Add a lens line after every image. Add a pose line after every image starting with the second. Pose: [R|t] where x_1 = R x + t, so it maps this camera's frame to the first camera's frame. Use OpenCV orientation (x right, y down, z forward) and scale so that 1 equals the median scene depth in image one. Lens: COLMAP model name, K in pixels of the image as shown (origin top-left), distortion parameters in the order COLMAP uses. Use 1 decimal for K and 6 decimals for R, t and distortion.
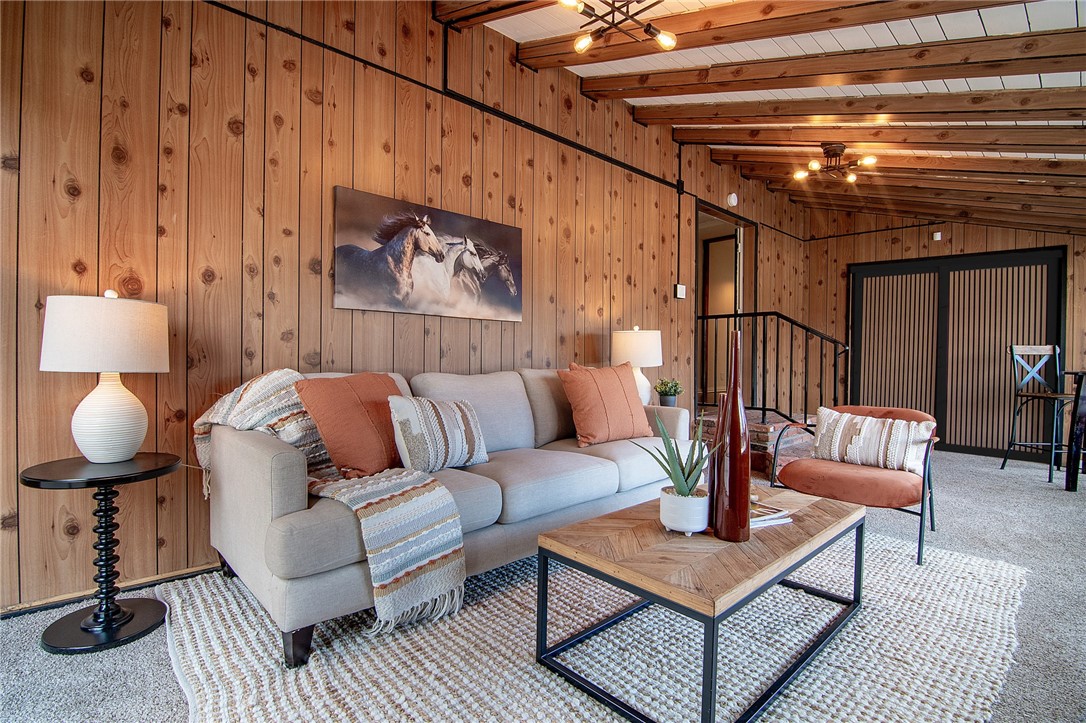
lens RADIAL K [[520.3, 0, 542.0], [0, 520.3, 358.1], [0, 0, 1]] dist [-0.004961, -0.000774]
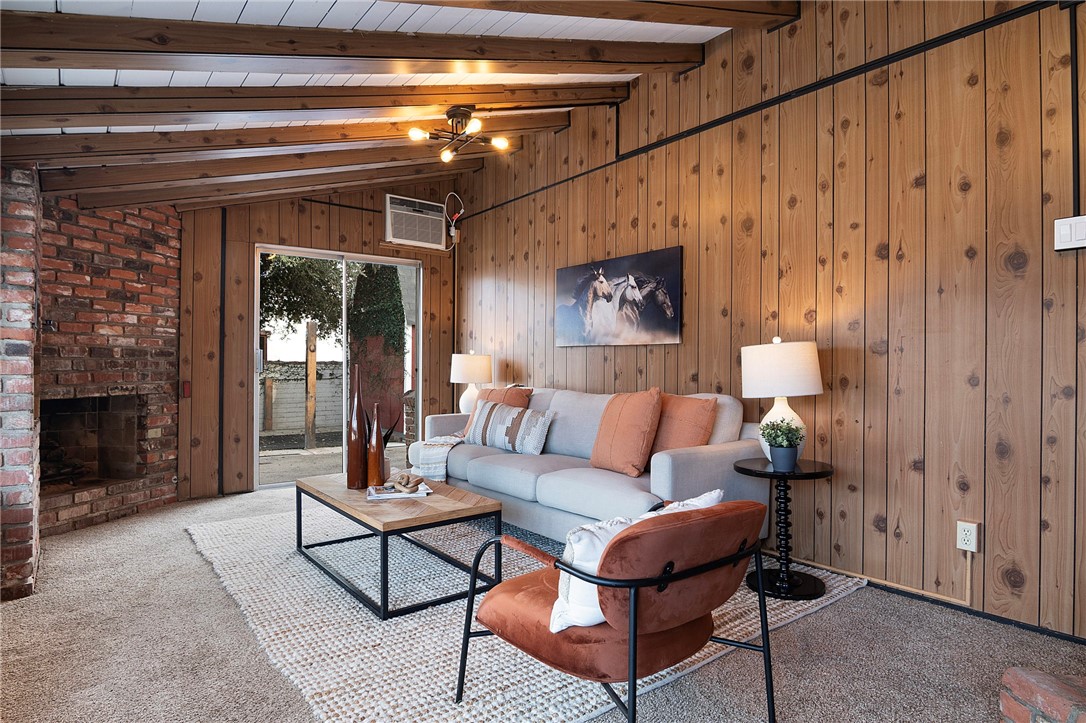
lens RADIAL K [[591.4, 0, 542.2], [0, 591.4, 367.1], [0, 0, 1]] dist [-0.018333, -0.005897]
pose [[-0.079318, -0.012353, -0.996773, 1.123152], [-0.012756, 0.999854, -0.011376, -0.011766], [0.996768, 0.011812, -0.079464, 0.890415]]
